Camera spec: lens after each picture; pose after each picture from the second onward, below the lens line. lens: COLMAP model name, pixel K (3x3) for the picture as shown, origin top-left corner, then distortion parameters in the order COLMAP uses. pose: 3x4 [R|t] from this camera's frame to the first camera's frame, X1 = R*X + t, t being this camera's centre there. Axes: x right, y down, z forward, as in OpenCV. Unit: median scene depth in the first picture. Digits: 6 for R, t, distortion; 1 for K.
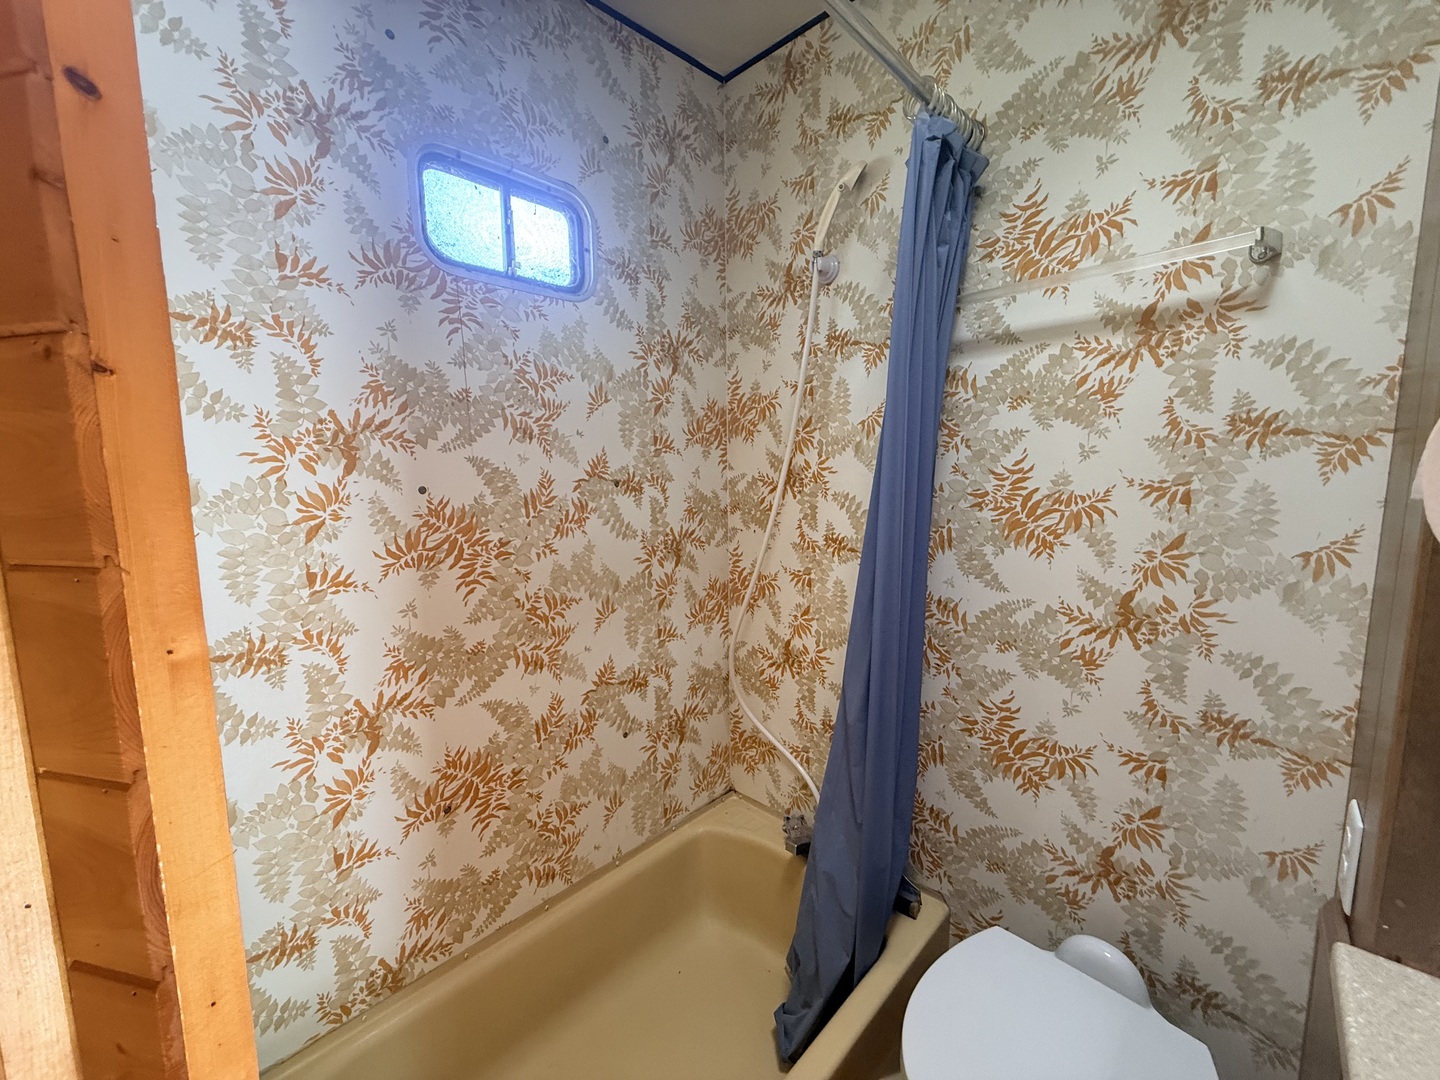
lens RADIAL K [[578.7, 0, 714.4], [0, 578.7, 539.9], [0, 0, 1]] dist [0.001887, -0.000617]
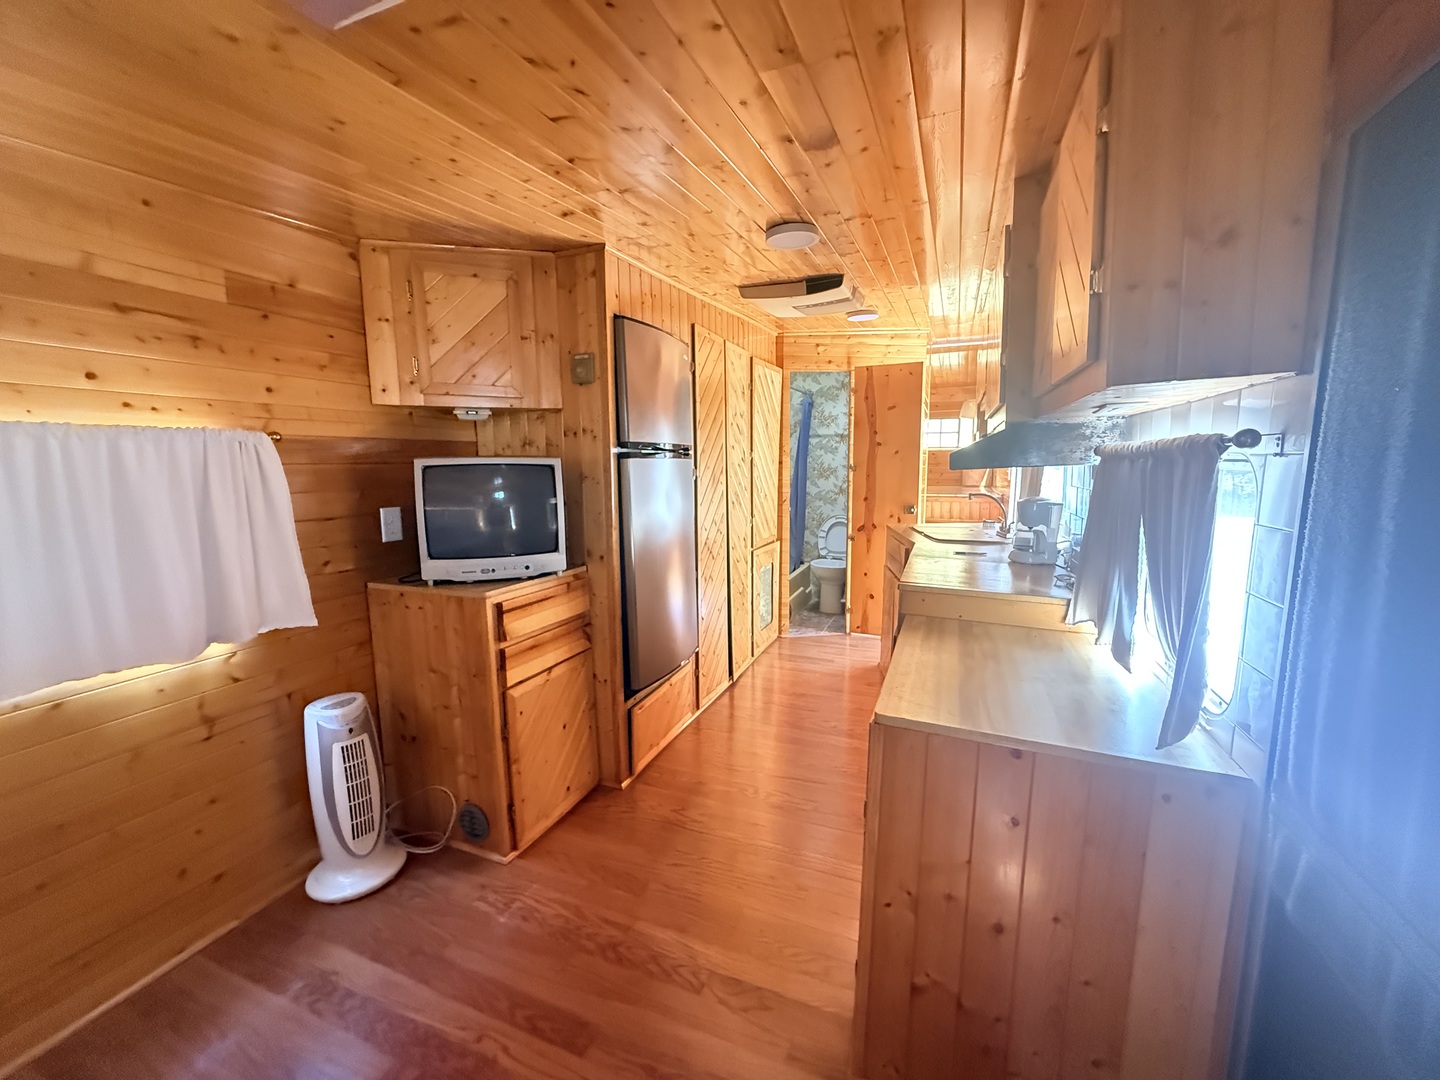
lens RADIAL K [[578.7, 0, 721.0], [0, 578.7, 537.5], [0, 0, 1]] dist [0.001887, -0.000617]
pose [[0.930661, -0.046512, 0.362913, -2.225226], [0.042423, 0.998915, 0.019233, 0.408339], [-0.363414, -0.002503, 0.931625, -3.491386]]
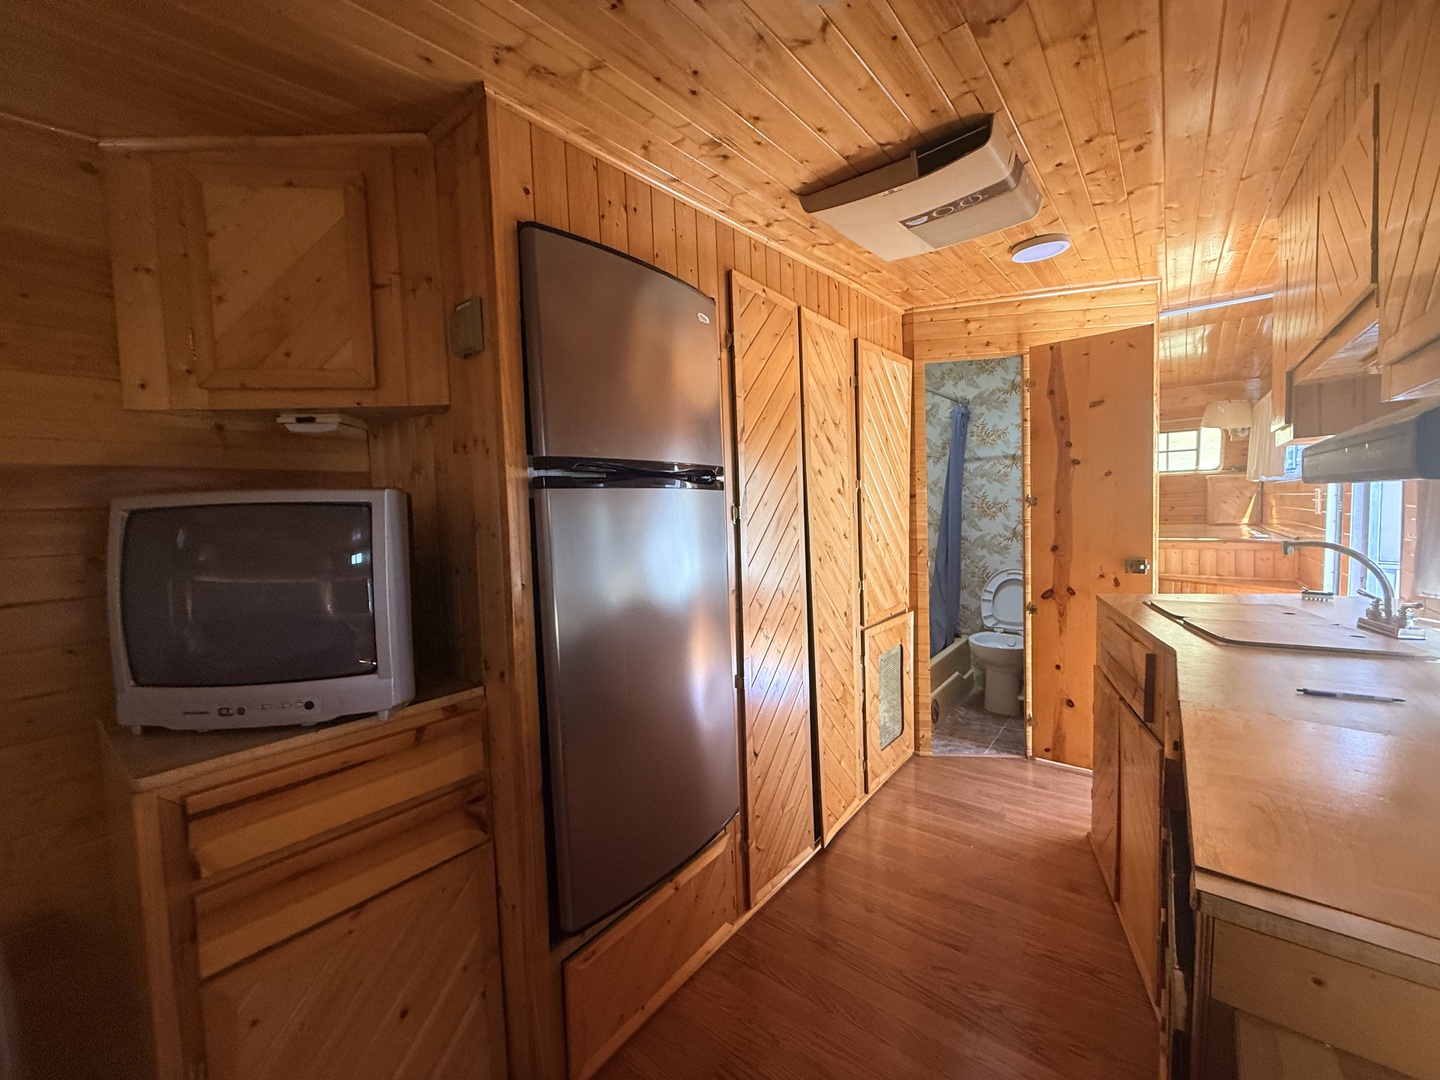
lens RADIAL K [[578.7, 0, 720.7], [0, 578.7, 539.5], [0, 0, 1]] dist [0.001887, -0.000617]
pose [[0.995020, -0.030393, 0.094928, -1.503380], [0.036326, 0.997452, -0.061405, 0.321626], [-0.092820, 0.064547, 0.993588, -2.486531]]
